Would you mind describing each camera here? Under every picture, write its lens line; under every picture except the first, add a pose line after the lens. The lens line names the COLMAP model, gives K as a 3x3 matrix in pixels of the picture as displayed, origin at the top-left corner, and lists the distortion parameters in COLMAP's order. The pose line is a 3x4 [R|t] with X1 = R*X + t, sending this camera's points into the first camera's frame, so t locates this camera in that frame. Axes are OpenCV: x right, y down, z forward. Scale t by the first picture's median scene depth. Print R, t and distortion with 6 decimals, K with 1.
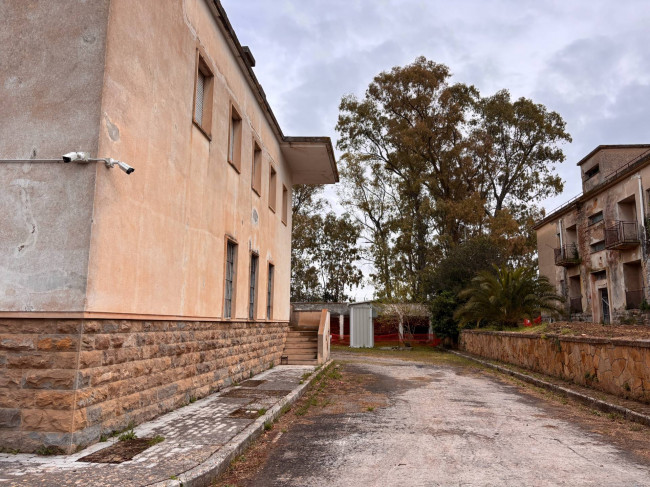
lens RADIAL K [[488.2, 0, 323.7], [0, 488.2, 244.4], [0, 0, 1]] dist [0.024343, -0.033255]
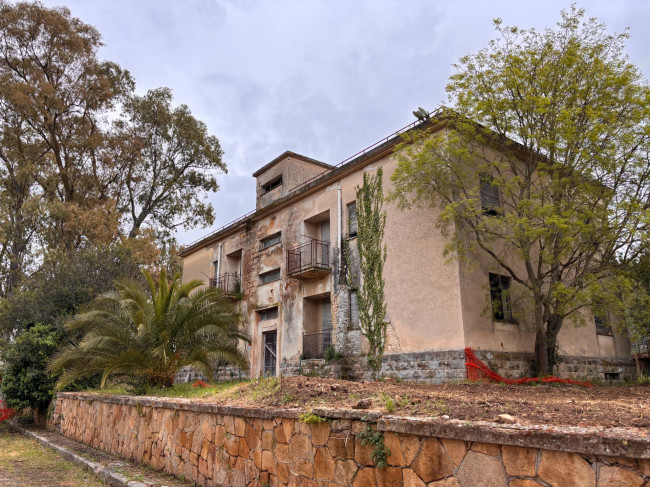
lens RADIAL K [[488.2, 0, 325.3], [0, 488.2, 239.8], [0, 0, 1]] dist [0.024343, -0.033255]
pose [[0.726306, 0.178307, 0.663842, 0.092688], [-0.098736, 0.982817, -0.155957, 0.055192], [-0.680243, 0.047728, 0.731431, 0.346195]]
